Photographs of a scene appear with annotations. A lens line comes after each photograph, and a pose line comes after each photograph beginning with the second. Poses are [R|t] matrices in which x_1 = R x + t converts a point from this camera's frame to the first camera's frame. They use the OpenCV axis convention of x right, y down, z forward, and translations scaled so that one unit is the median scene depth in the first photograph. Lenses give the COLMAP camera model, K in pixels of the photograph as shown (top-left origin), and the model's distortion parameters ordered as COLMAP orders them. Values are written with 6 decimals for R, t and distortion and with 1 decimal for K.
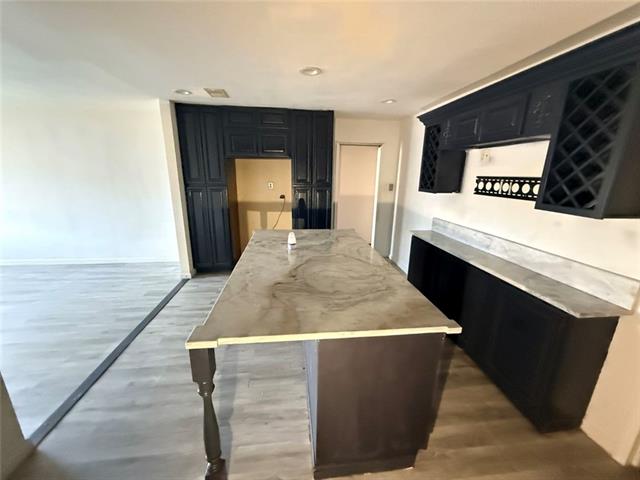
lens RADIAL K [[258.7, 0, 320.0], [0, 258.7, 240.0], [0, 0, 1]] dist [-0.001301, -0.000317]
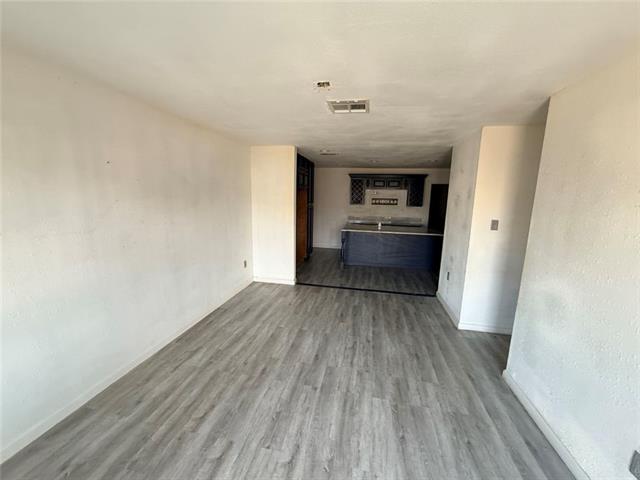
lens RADIAL K [[258.7, 0, 320.0], [0, 258.7, 240.0], [0, 0, 1]] dist [-0.001301, -0.000317]
pose [[0.291117, -0.167029, 0.941994, -2.587805], [0.228188, 0.968345, 0.101181, -0.236275], [-0.929075, 0.185496, 0.320016, 0.744215]]
